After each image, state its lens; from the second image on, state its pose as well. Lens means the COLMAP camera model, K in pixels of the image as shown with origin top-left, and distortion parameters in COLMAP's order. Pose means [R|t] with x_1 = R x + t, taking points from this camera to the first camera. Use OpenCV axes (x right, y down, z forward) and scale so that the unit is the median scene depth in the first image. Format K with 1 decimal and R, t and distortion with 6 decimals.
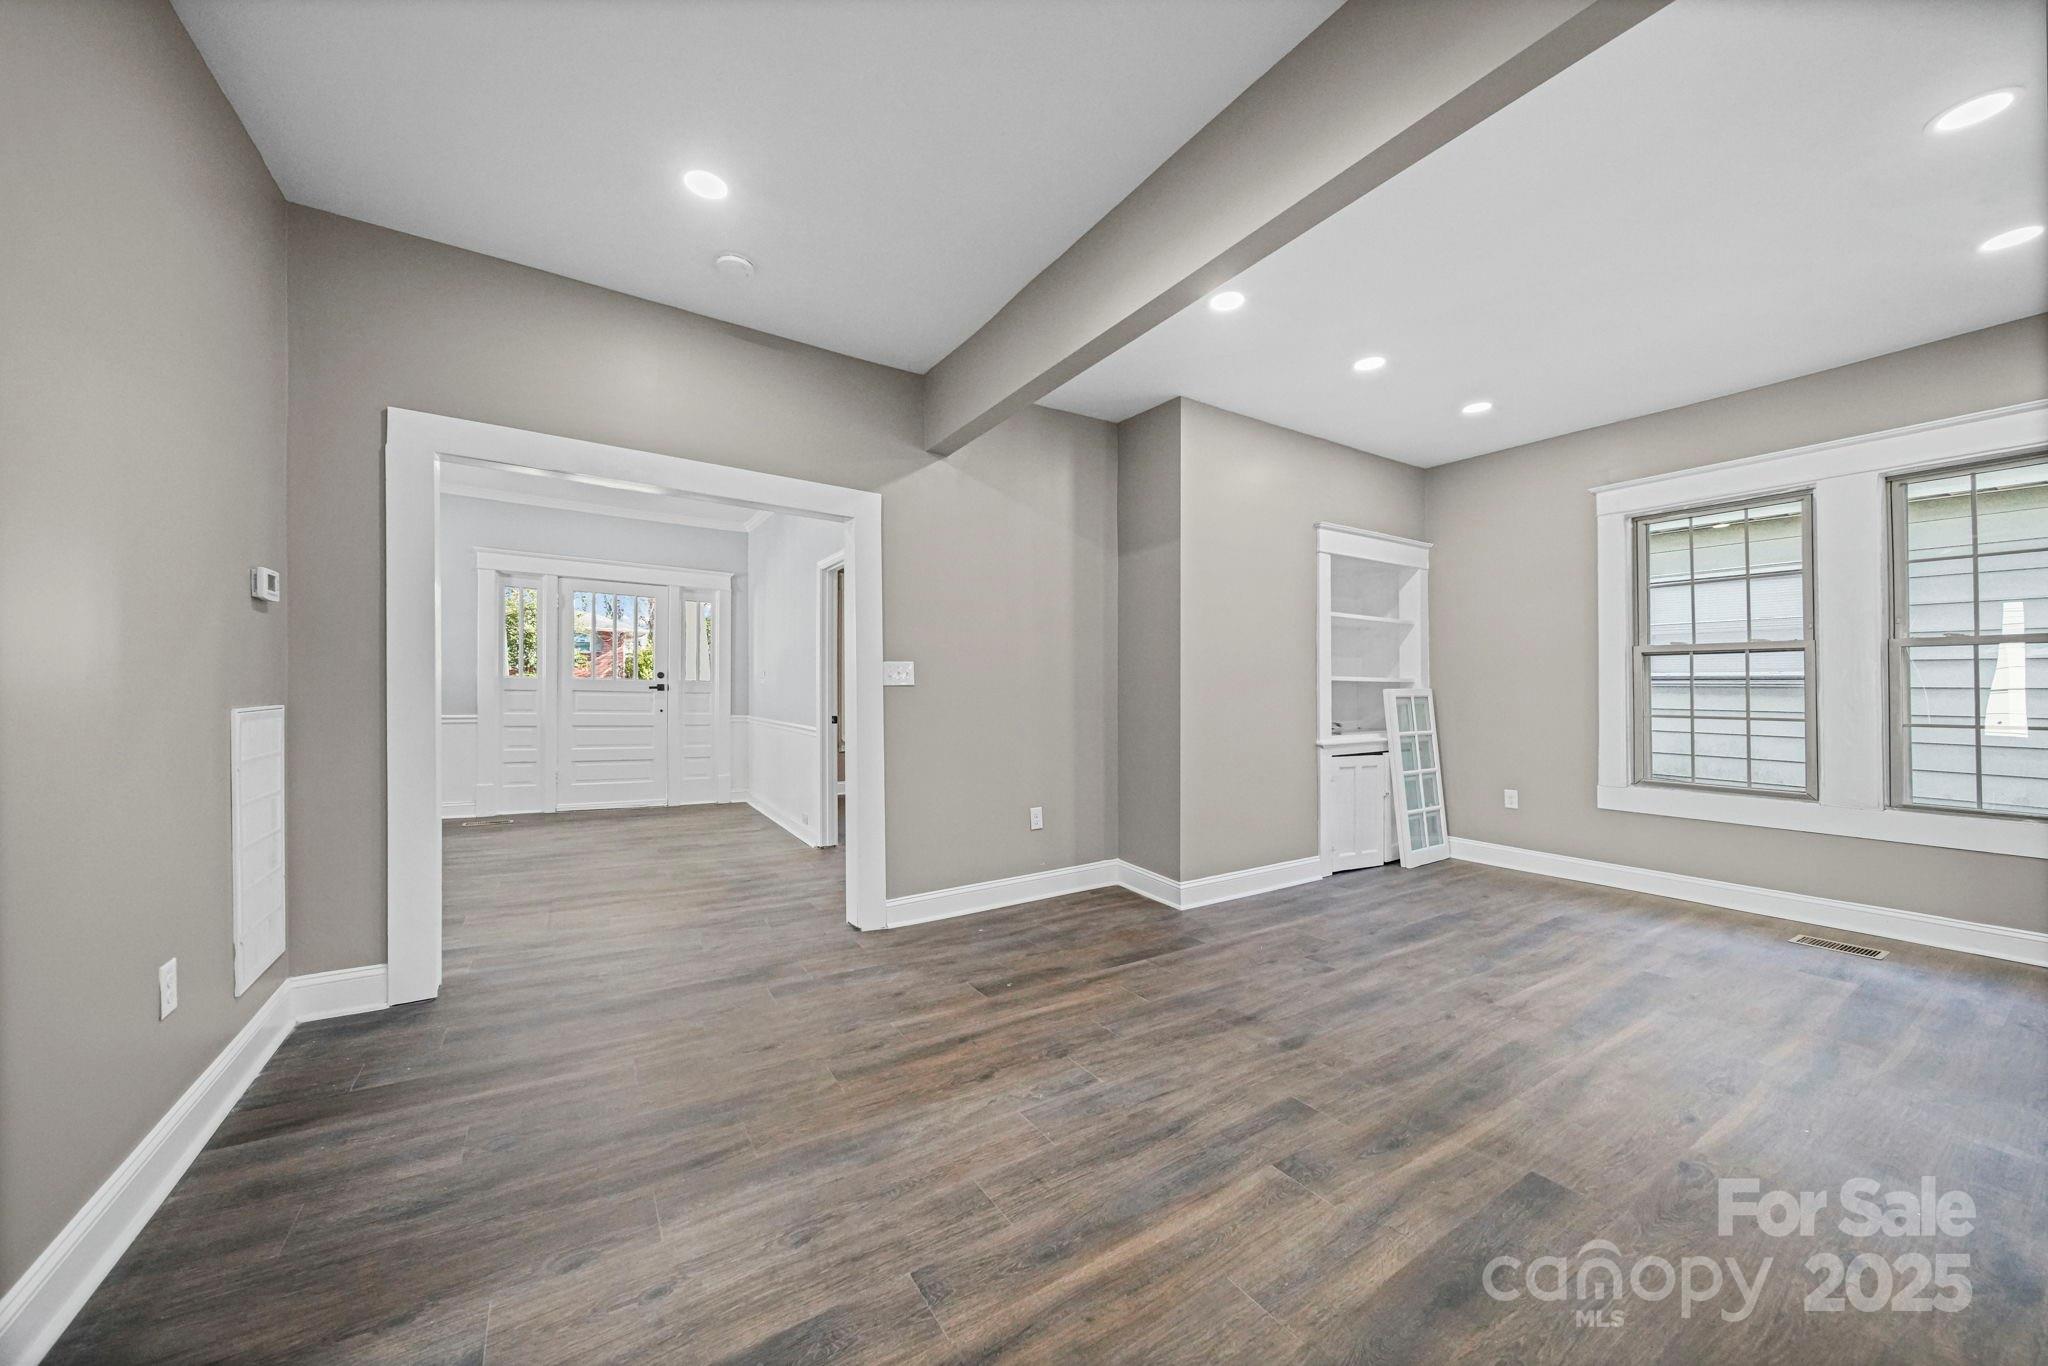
lens RADIAL K [[725.6, 0, 1010.7], [0, 725.6, 684.5], [0, 0, 1]] dist [-0.000178, -0.000204]
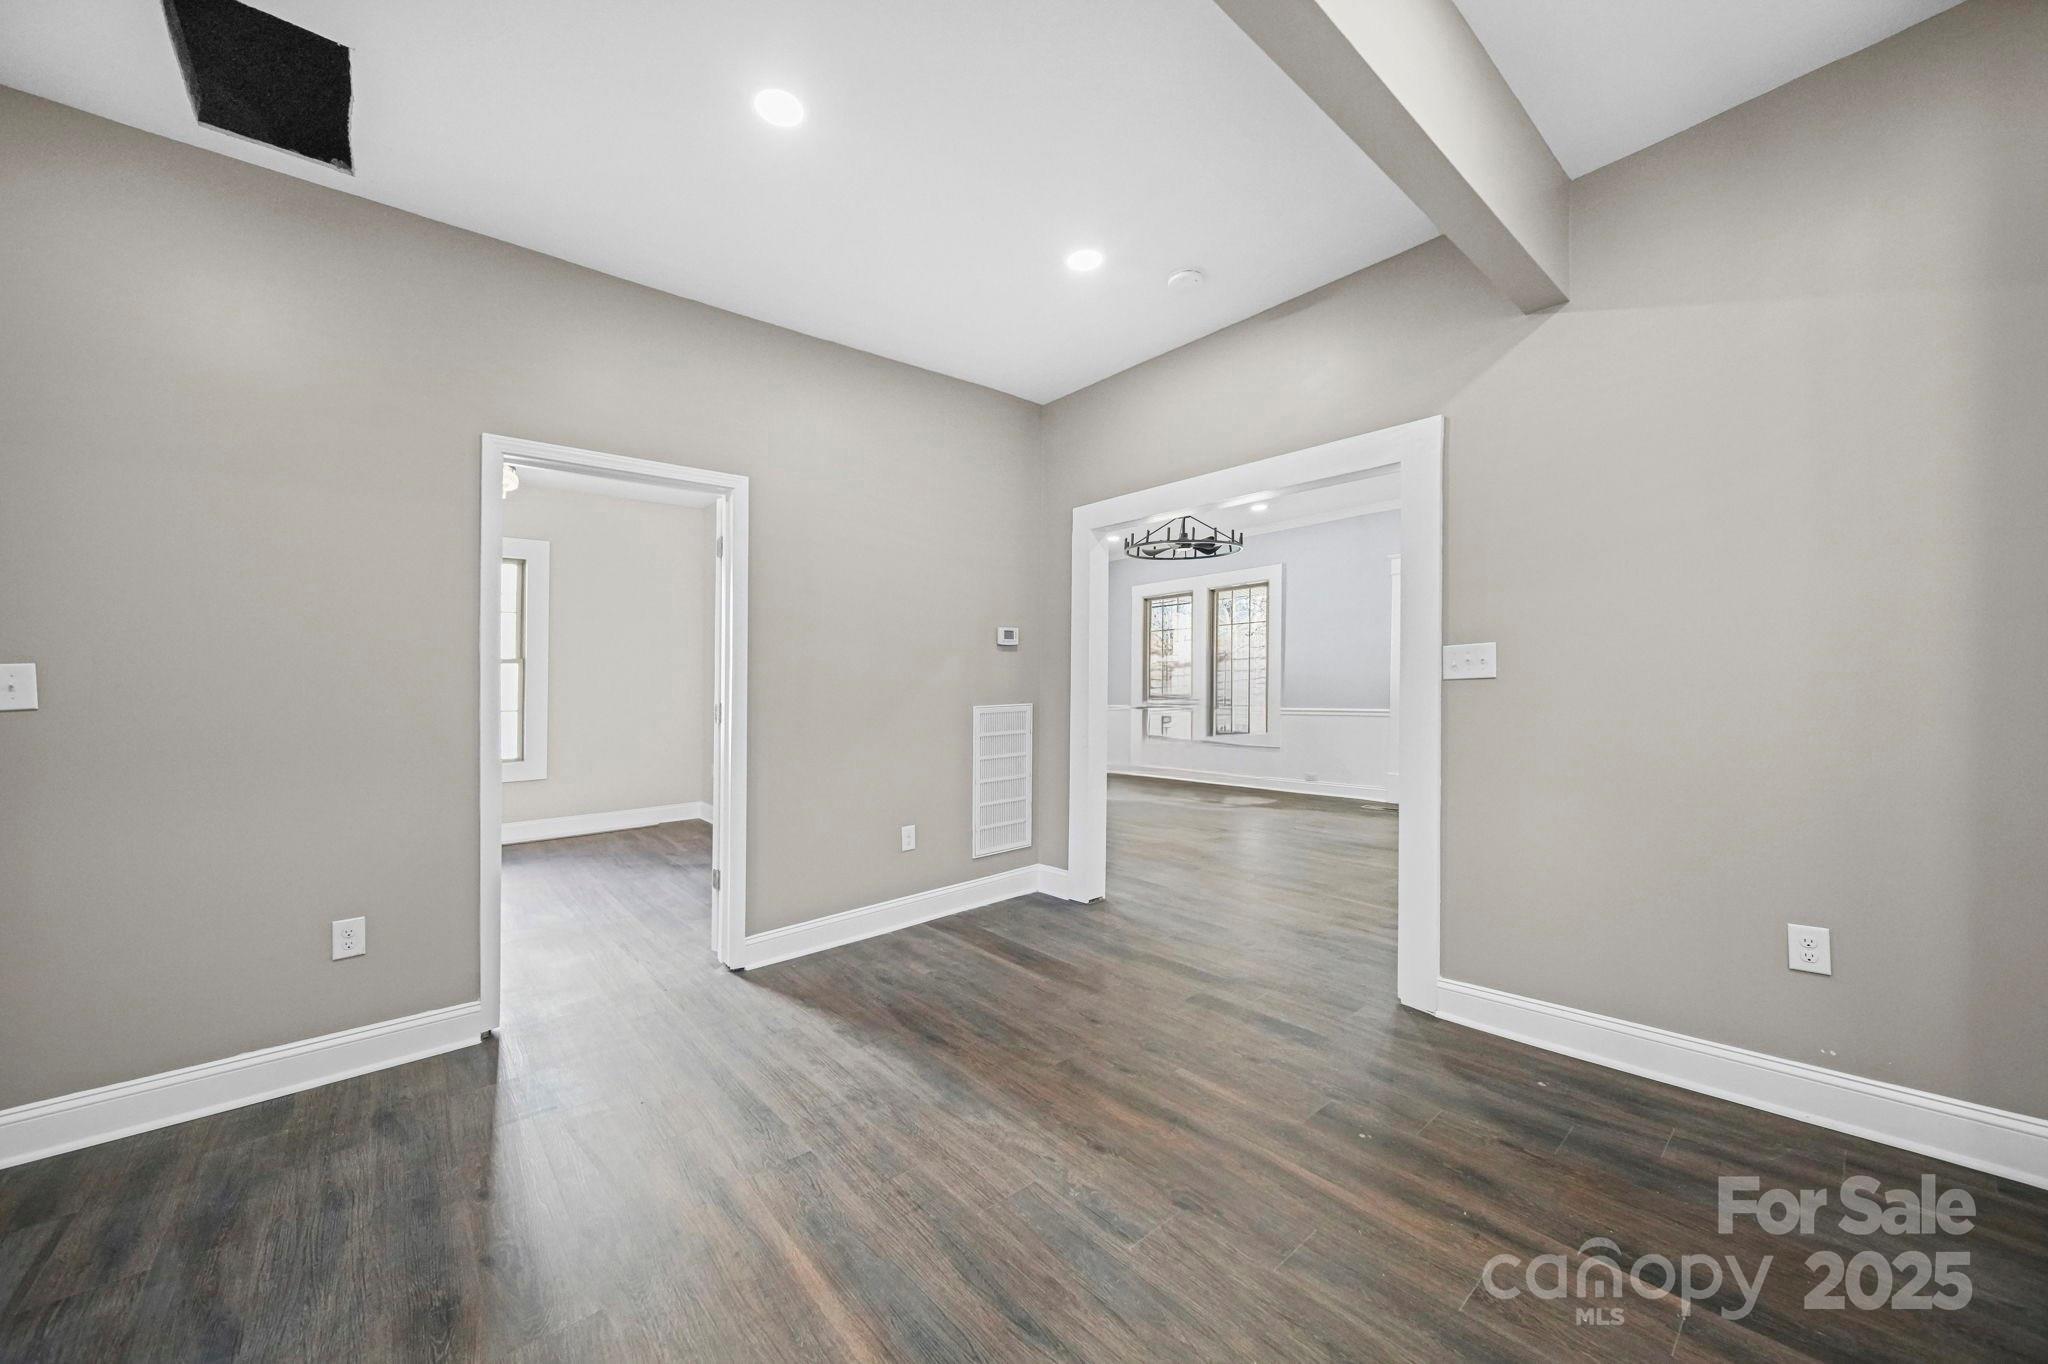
lens RADIAL K [[745.5, 0, 1014.7], [0, 745.5, 672.6], [0, 0, 1]] dist [0.000537, -0.000057]
pose [[0.146089, -0.030022, -0.988816, 0.609485], [0.031053, 0.999186, -0.025749, 0.000657], [0.988784, -0.026944, 0.146902, 0.574399]]
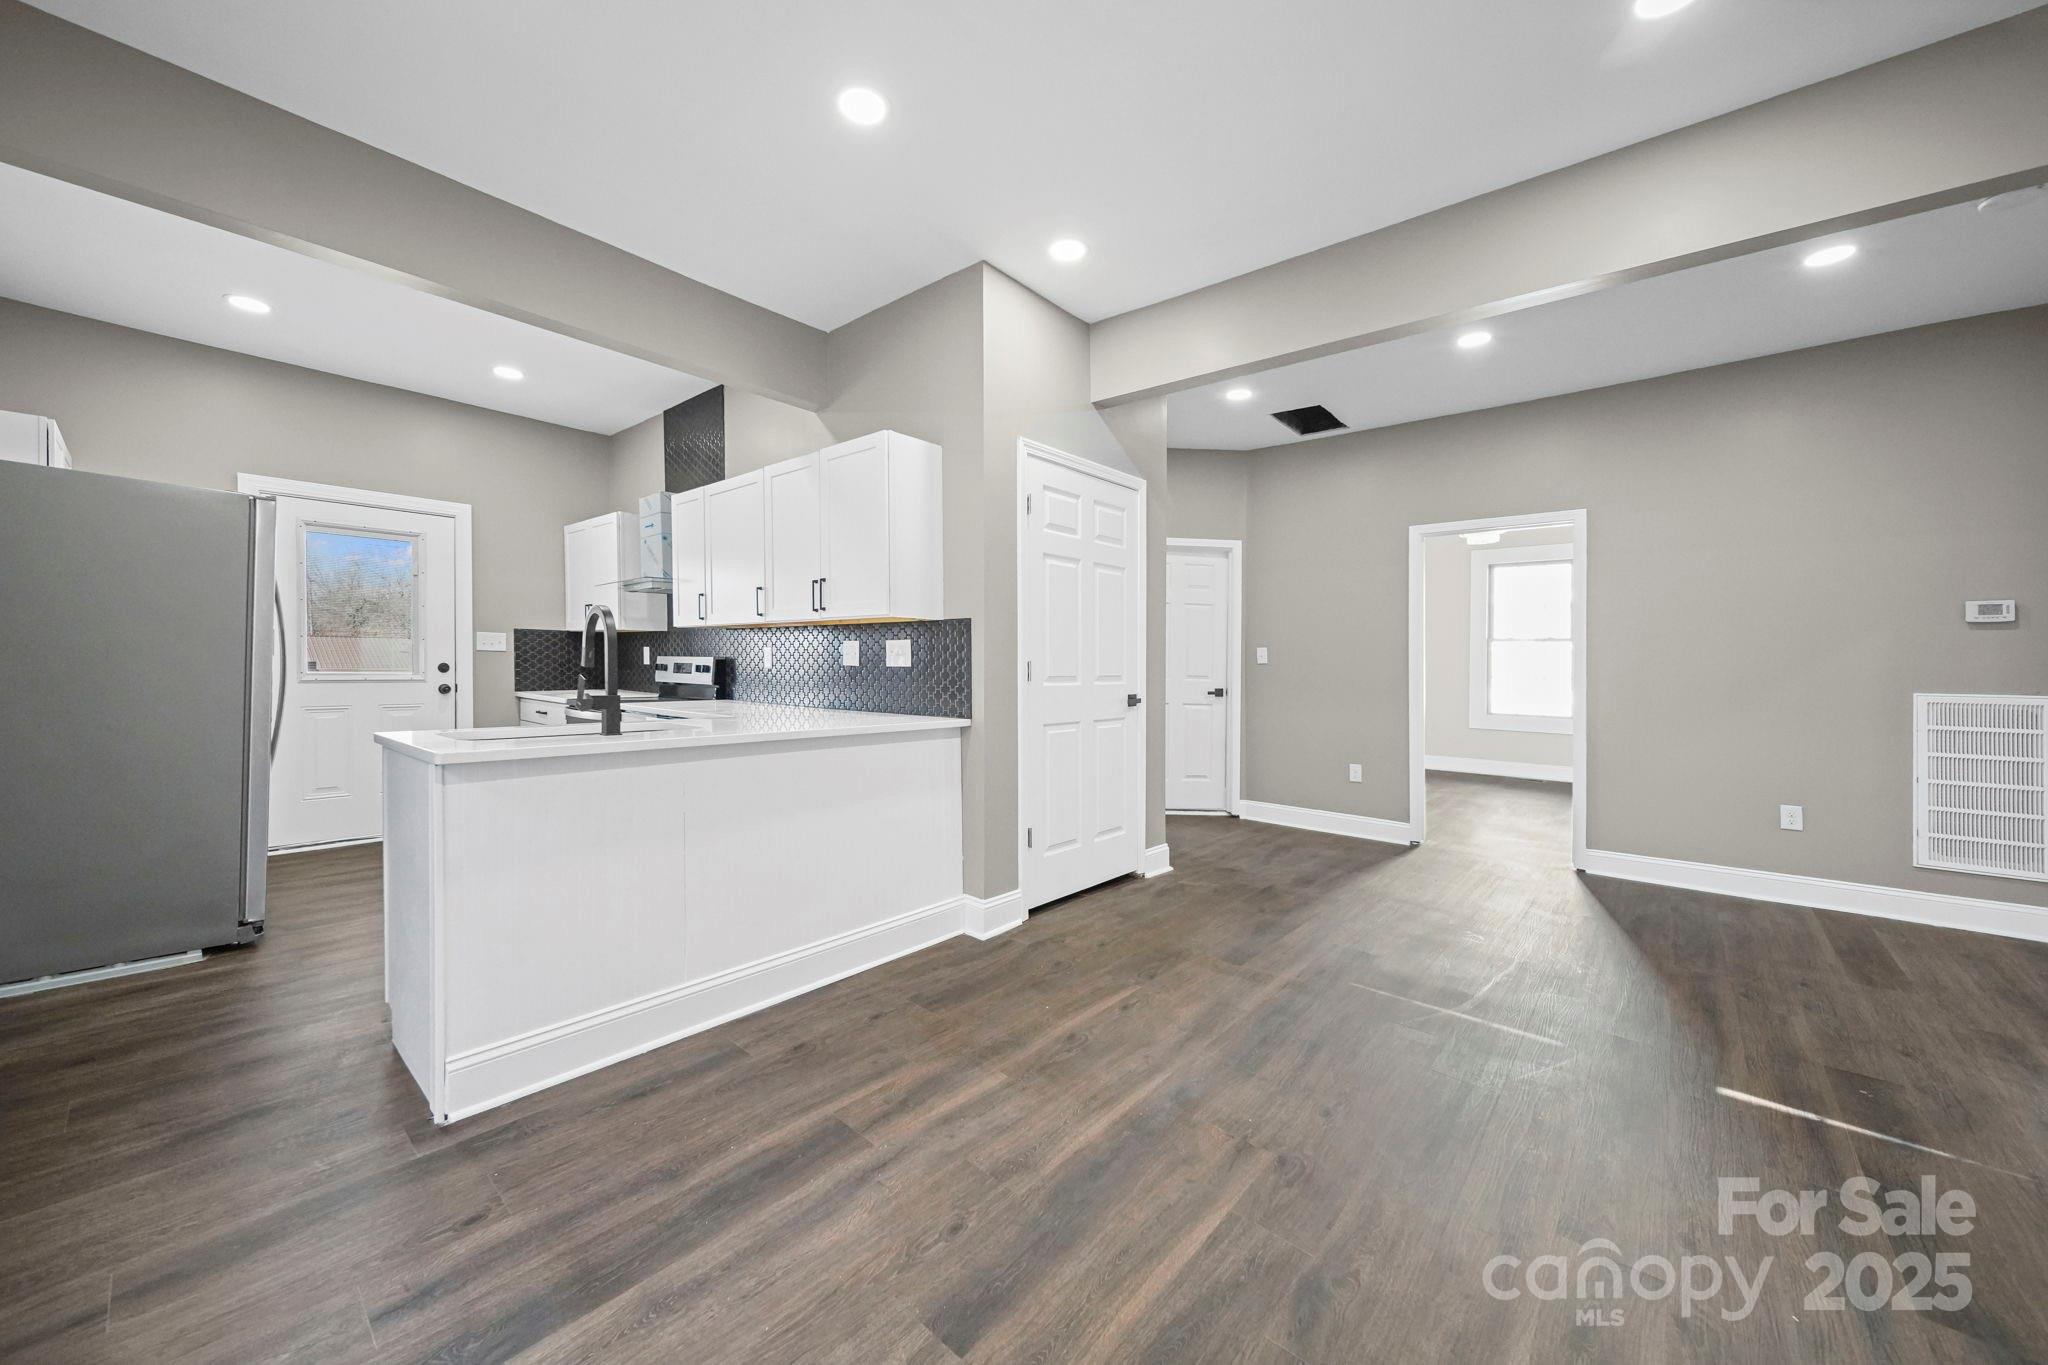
lens RADIAL K [[744.8, 0, 999.9], [0, 744.8, 651.1], [0, 0, 1]] dist [-0.000225, -0.000240]
pose [[-0.961180, -0.028246, -0.274472, 0.983866], [-0.022596, 0.999463, -0.023723, 0.017417], [0.274995, -0.016600, -0.961302, 1.416816]]
